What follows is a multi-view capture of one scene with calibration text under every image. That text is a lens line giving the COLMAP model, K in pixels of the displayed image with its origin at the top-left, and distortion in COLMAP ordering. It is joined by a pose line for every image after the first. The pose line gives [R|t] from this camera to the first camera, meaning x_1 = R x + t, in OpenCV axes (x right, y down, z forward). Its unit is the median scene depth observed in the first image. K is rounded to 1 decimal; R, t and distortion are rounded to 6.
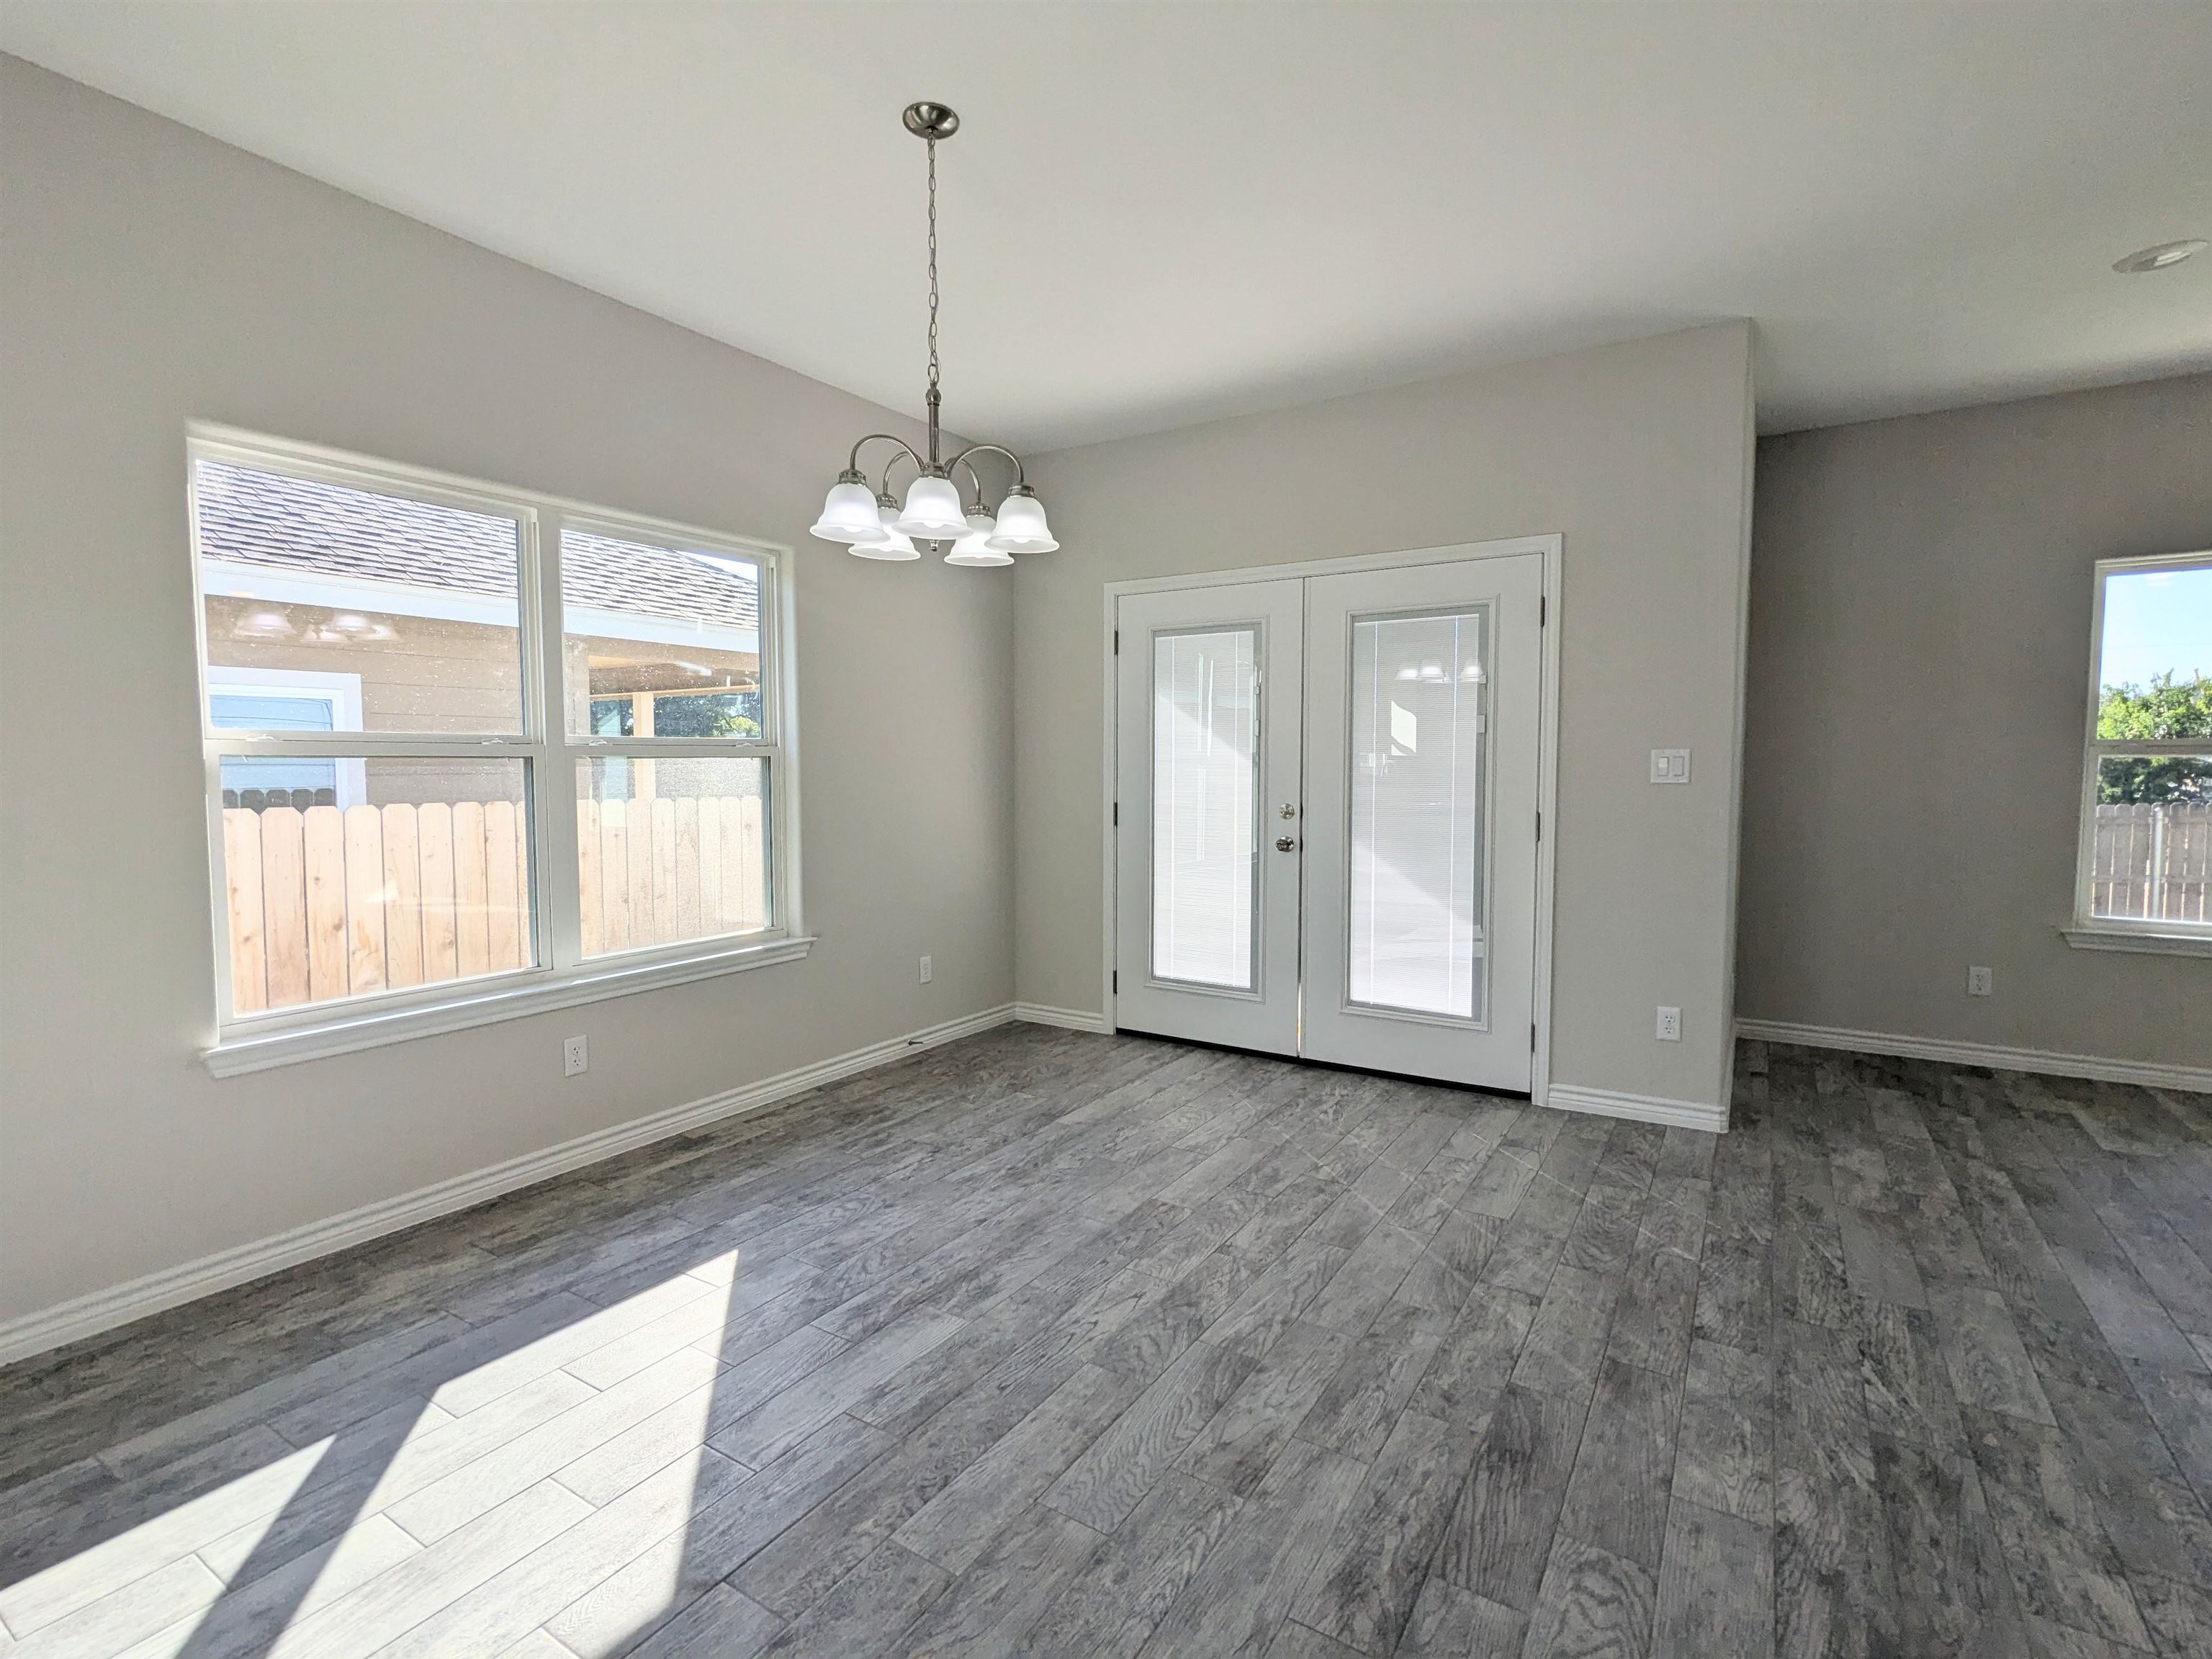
lens RADIAL K [[1044.4, 0, 1106.0], [0, 1044.4, 829.5], [0, 0, 1]] dist [-0.005105, 0.003774]
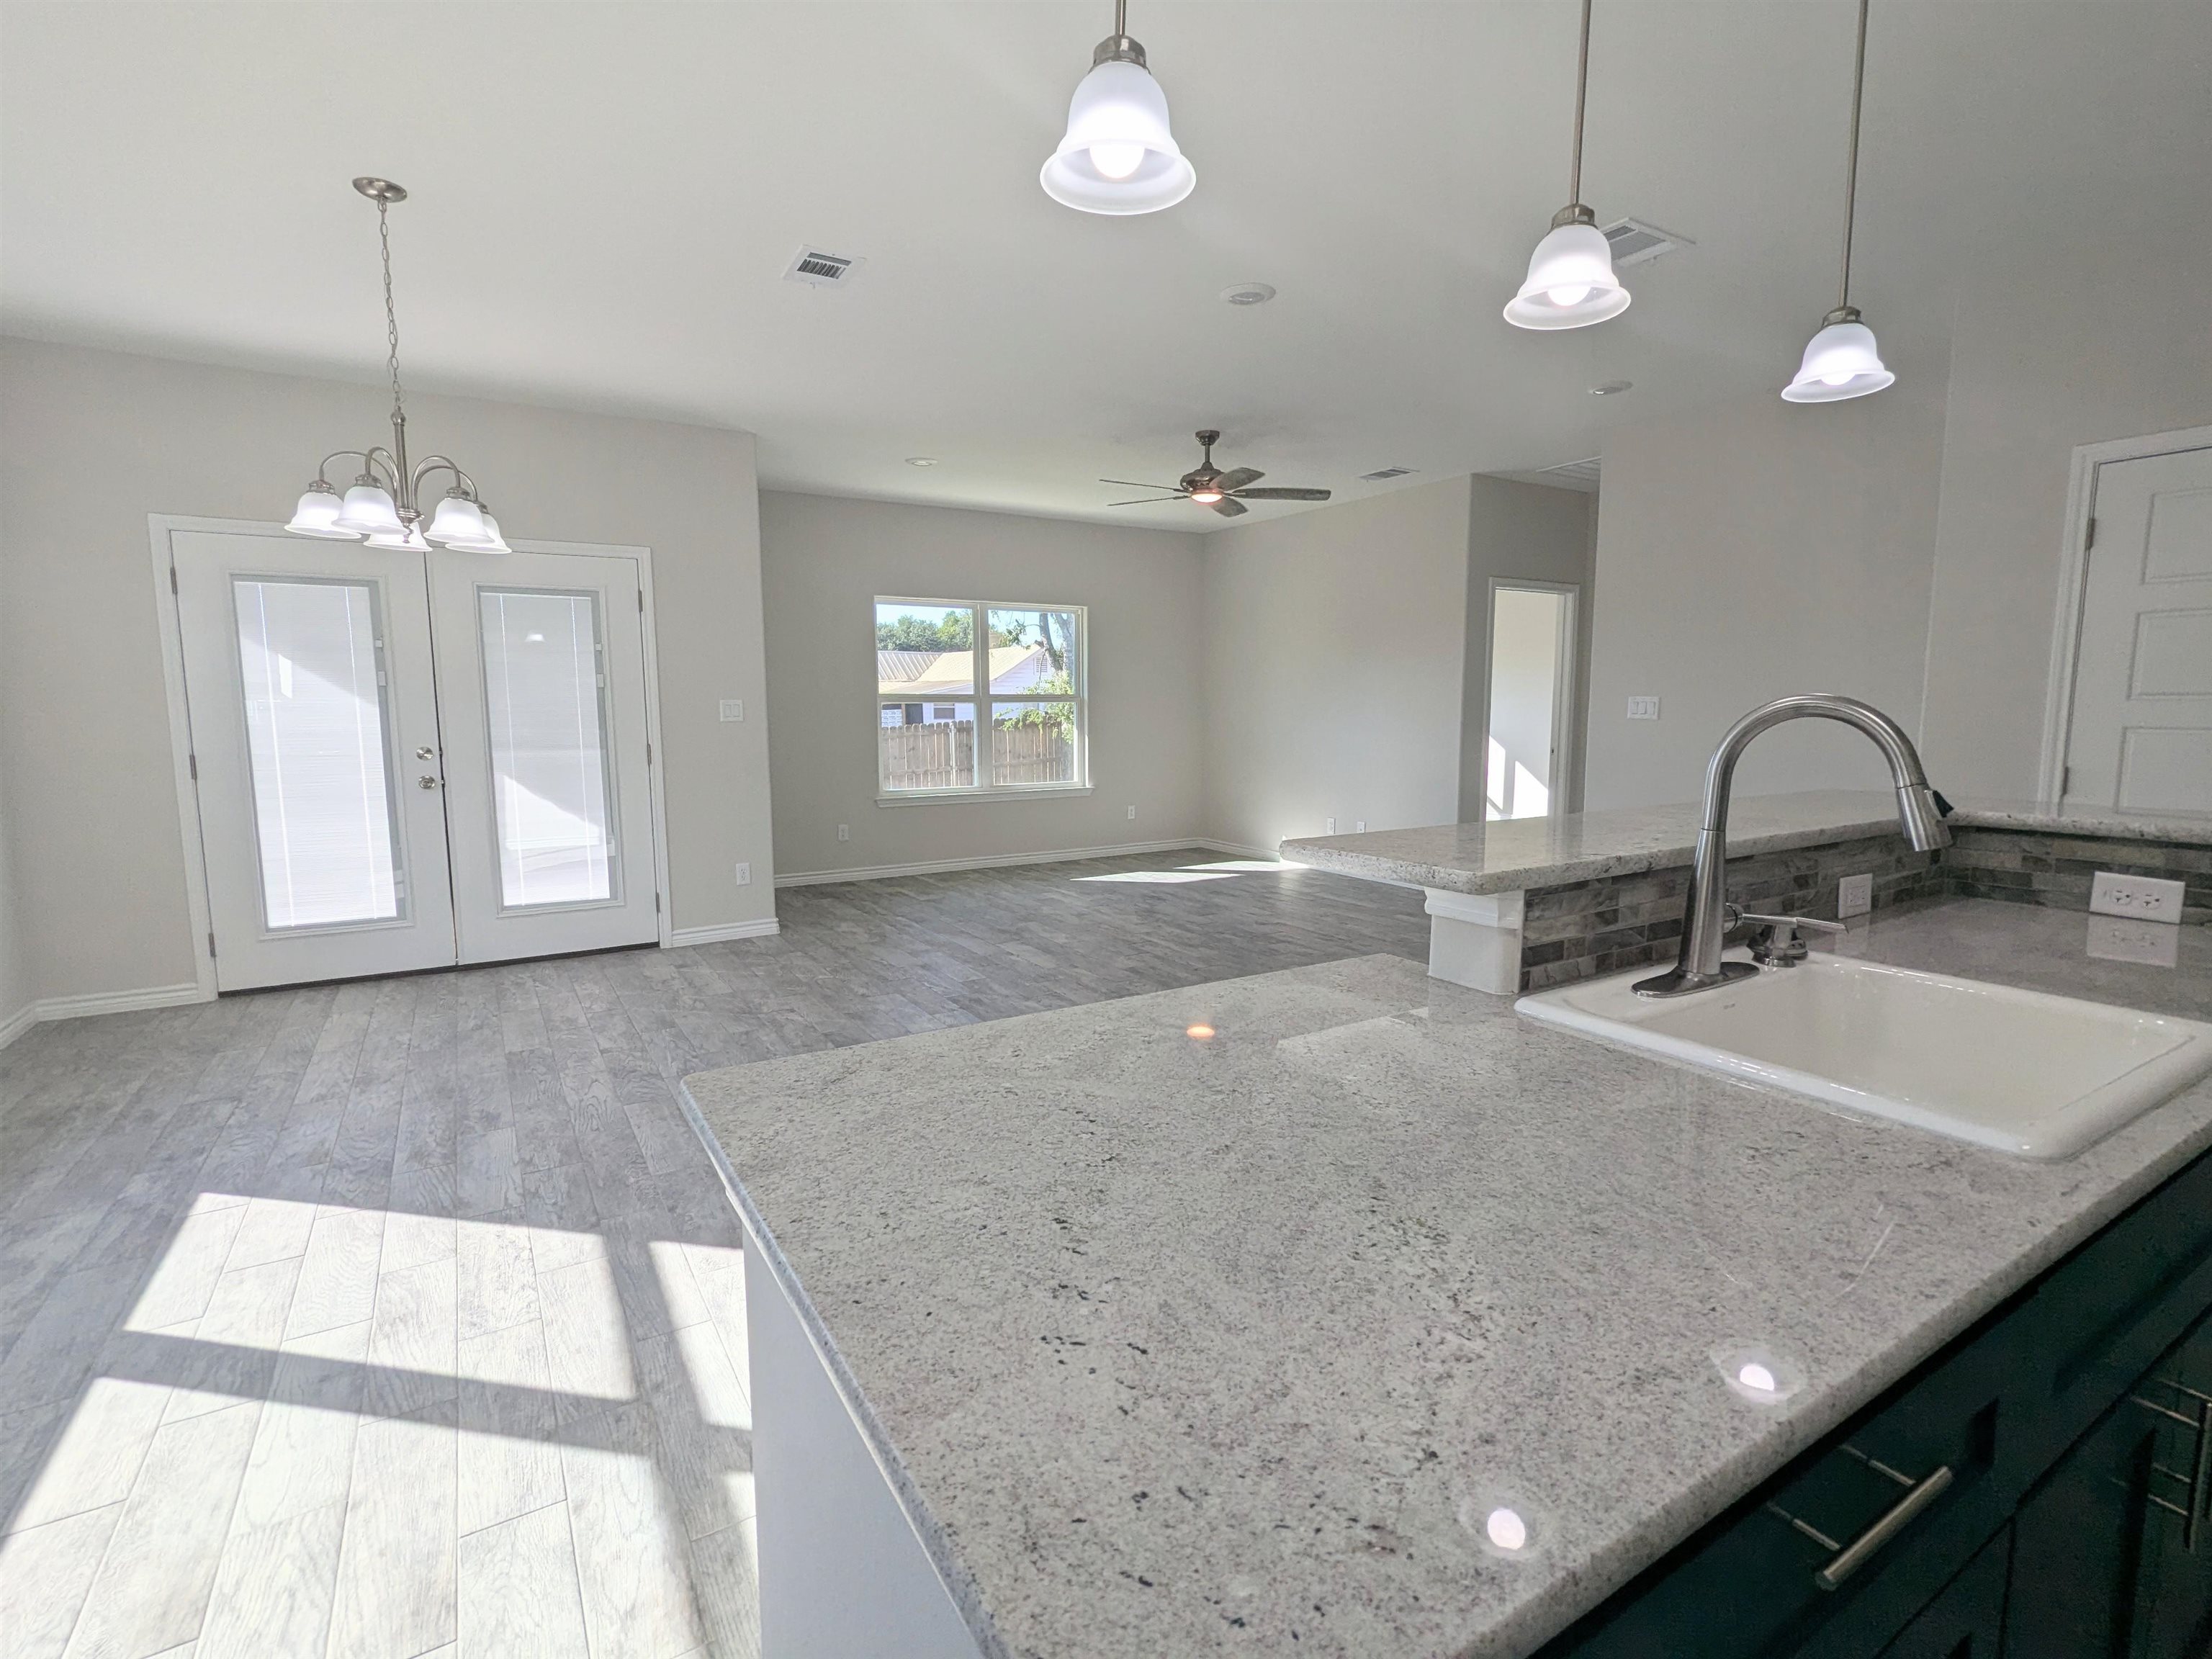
lens RADIAL K [[1044.4, 0, 1106.0], [0, 1044.4, 829.5], [0, 0, 1]] dist [-0.005105, 0.003774]
pose [[0.438102, -0.110309, 0.892131, -0.738974], [0.059721, 0.993821, 0.093555, 0.004064], [-0.896939, 0.012293, 0.441983, -0.230383]]
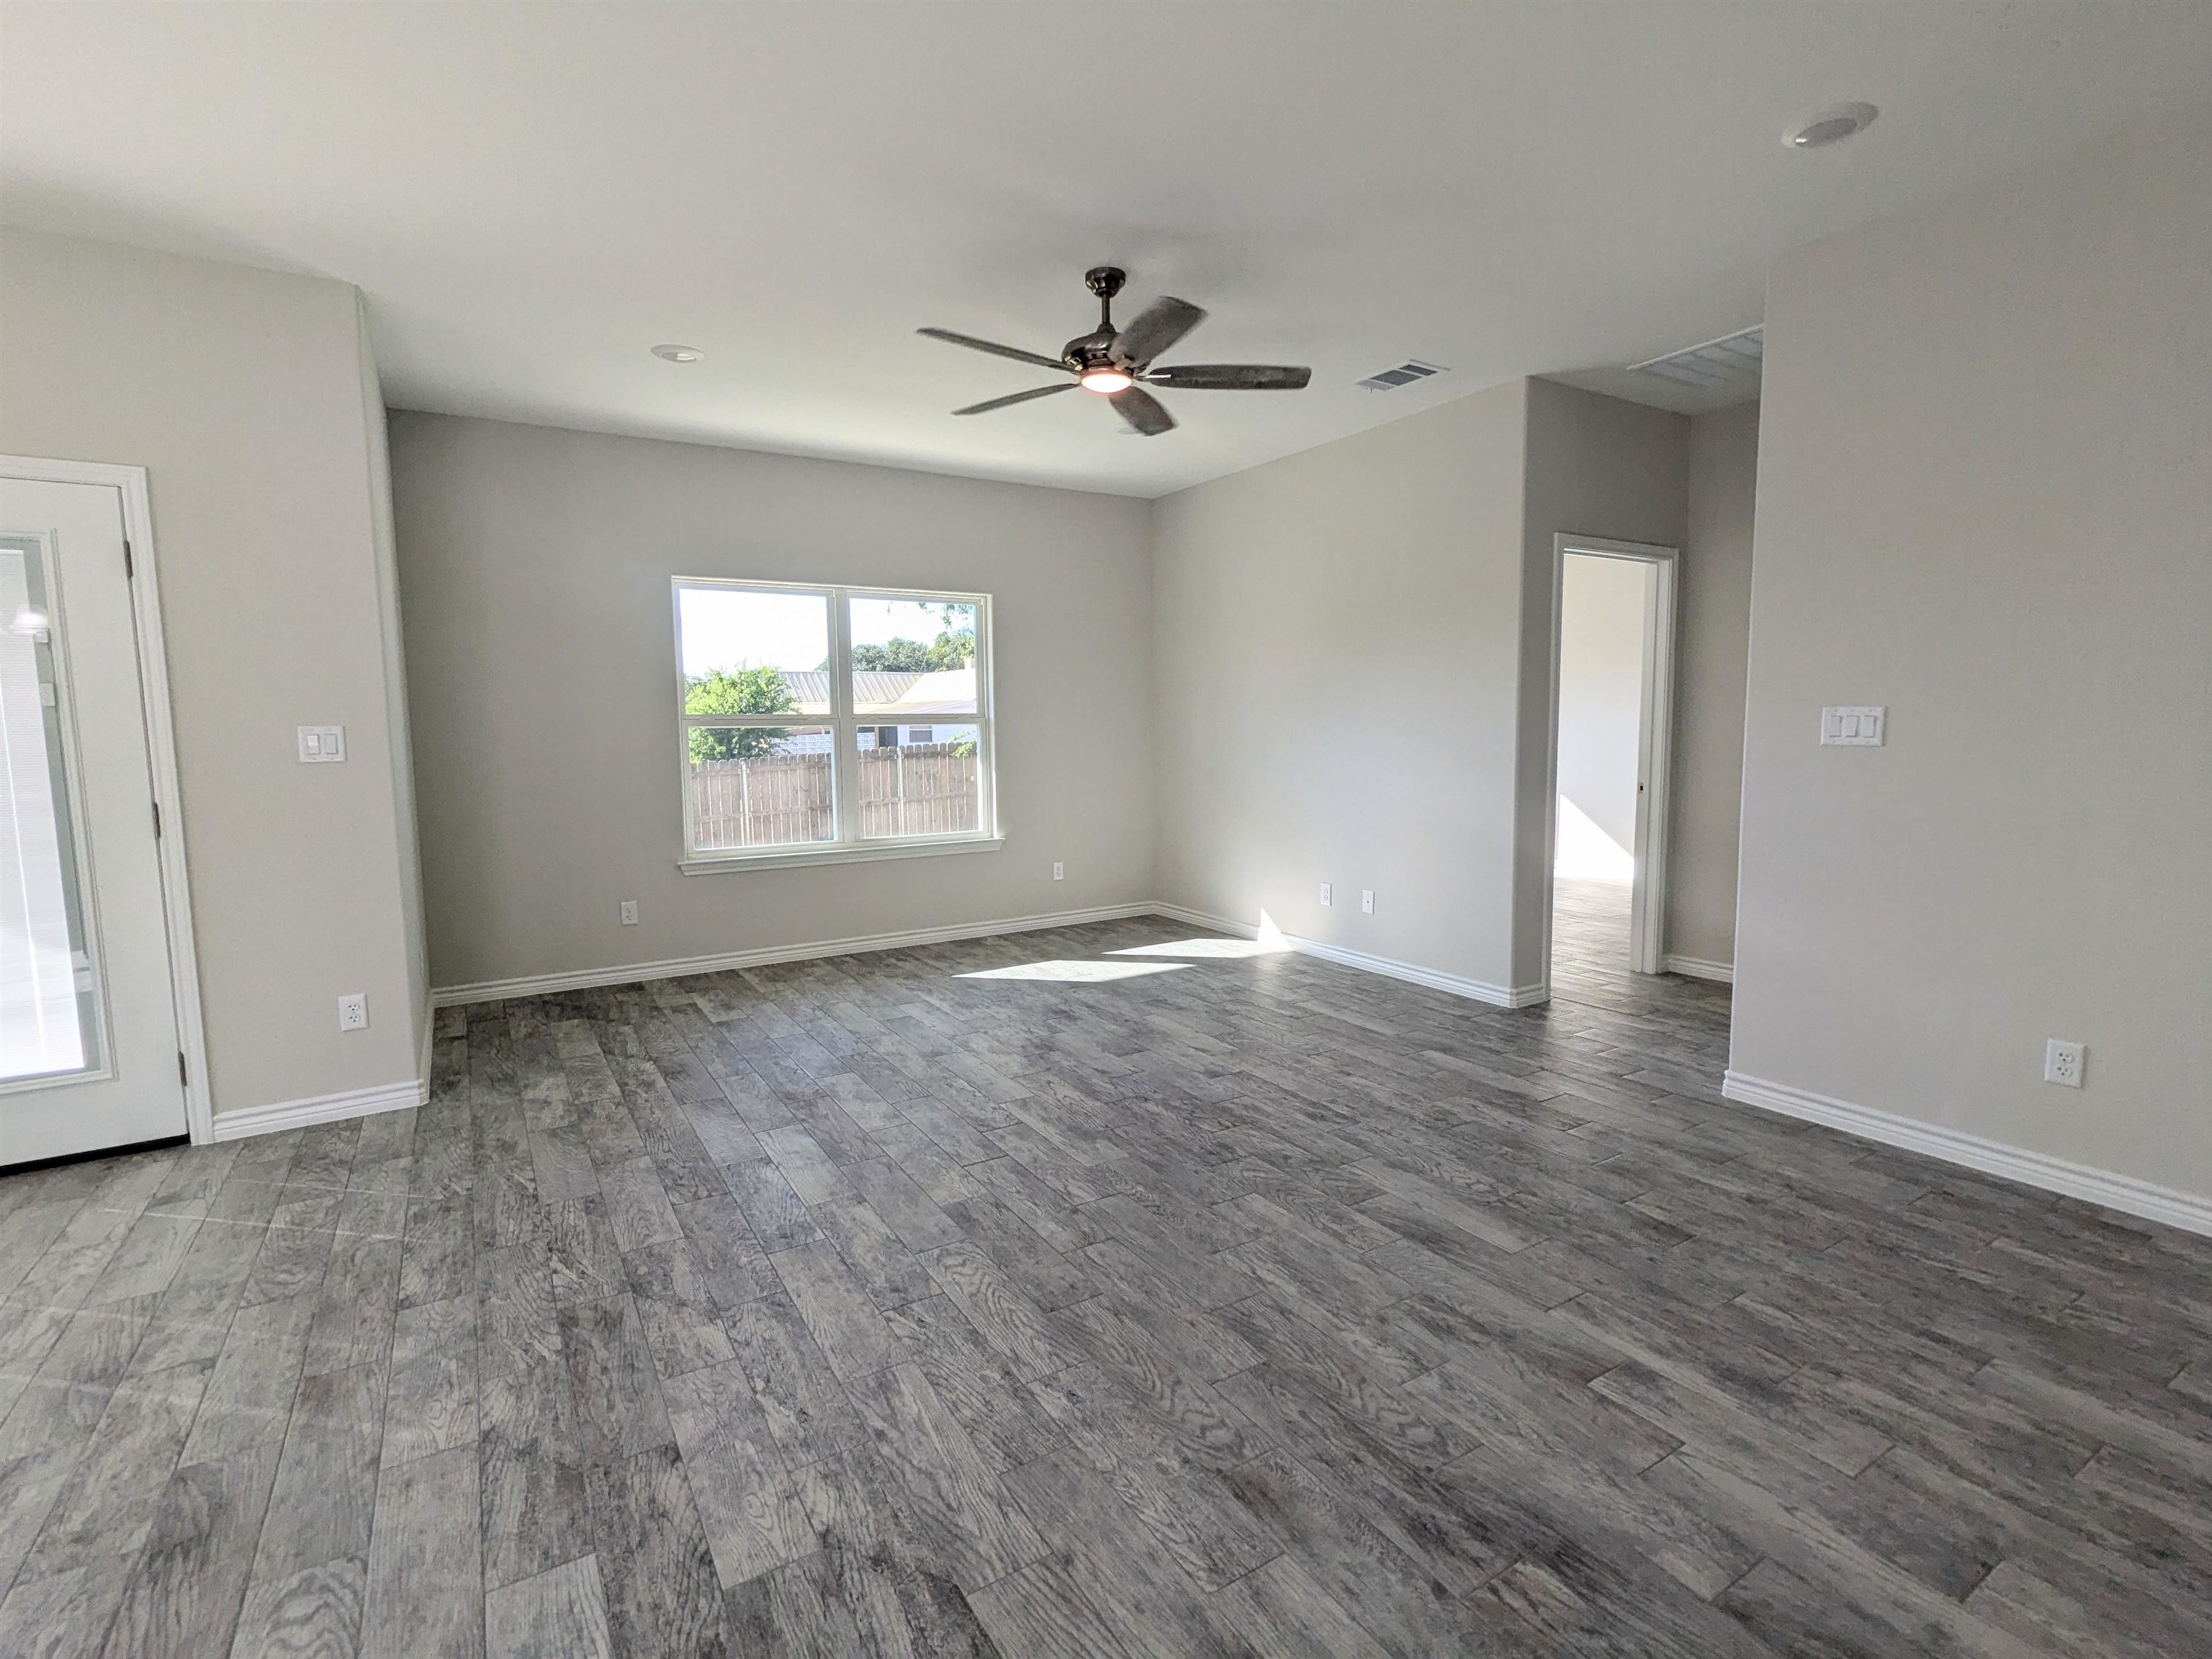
lens RADIAL K [[1044.4, 0, 1106.0], [0, 1044.4, 829.5], [0, 0, 1]] dist [-0.005105, 0.003774]
pose [[0.438924, -0.096789, 0.893296, 0.003141], [0.068239, 0.994901, 0.074269, -0.006383], [-0.895929, 0.028359, 0.443291, -0.060948]]
